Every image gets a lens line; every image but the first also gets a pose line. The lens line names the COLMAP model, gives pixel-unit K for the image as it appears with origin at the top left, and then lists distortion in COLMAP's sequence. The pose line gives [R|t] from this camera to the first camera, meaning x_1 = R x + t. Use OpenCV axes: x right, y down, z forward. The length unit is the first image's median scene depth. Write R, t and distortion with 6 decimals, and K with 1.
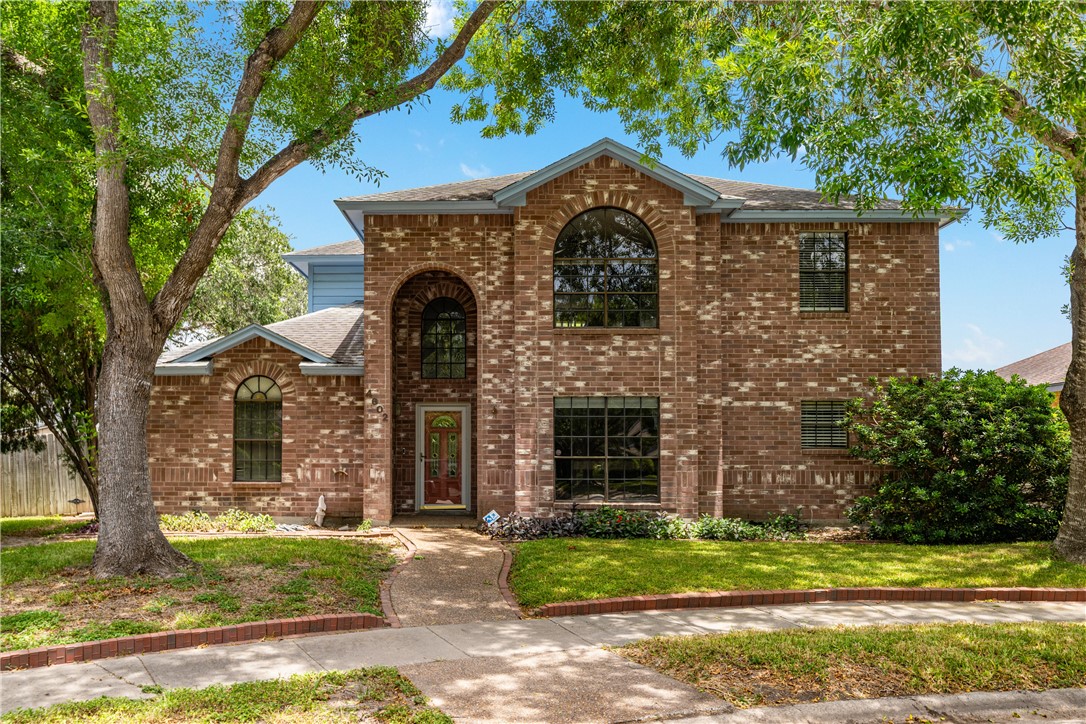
lens RADIAL K [[717.4, 0, 543.4], [0, 717.4, 370.5], [0, 0, 1]] dist [0.000445, 0.000187]
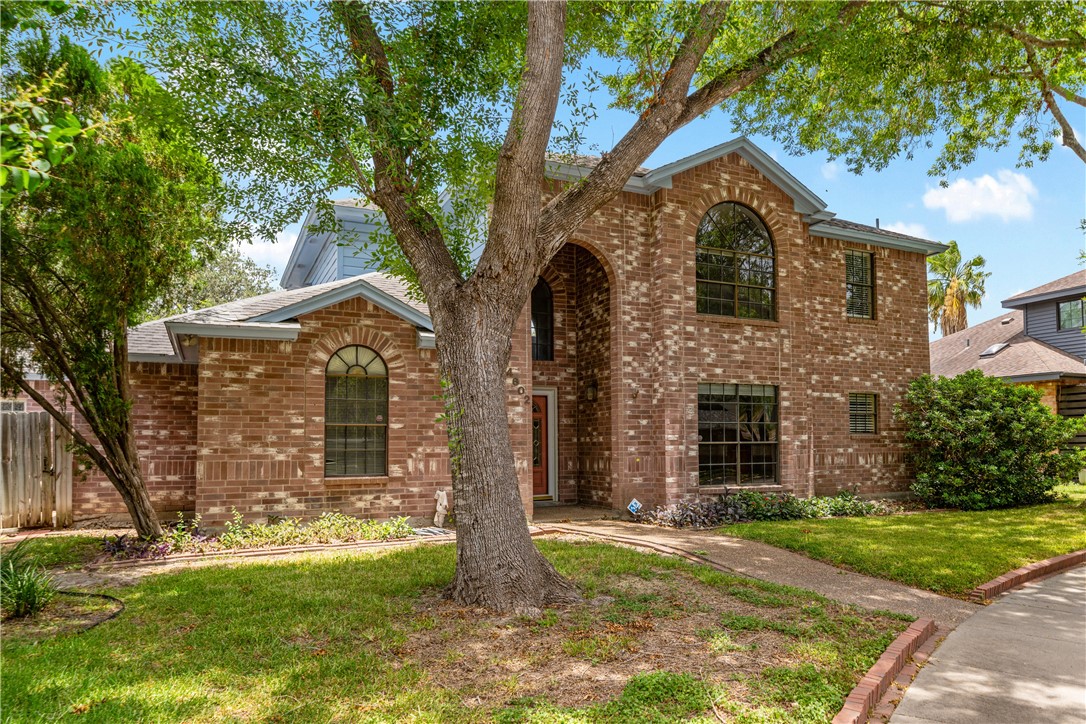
lens RADIAL K [[653.1, 0, 543.0], [0, 653.1, 362.0], [0, 0, 1]] dist [0.000483, 0.000064]
pose [[0.902255, 0.045519, 0.428794, -0.549269], [-0.041661, 0.998963, -0.018384, 0.032361], [-0.429186, -0.001277, 0.903215, 0.257227]]
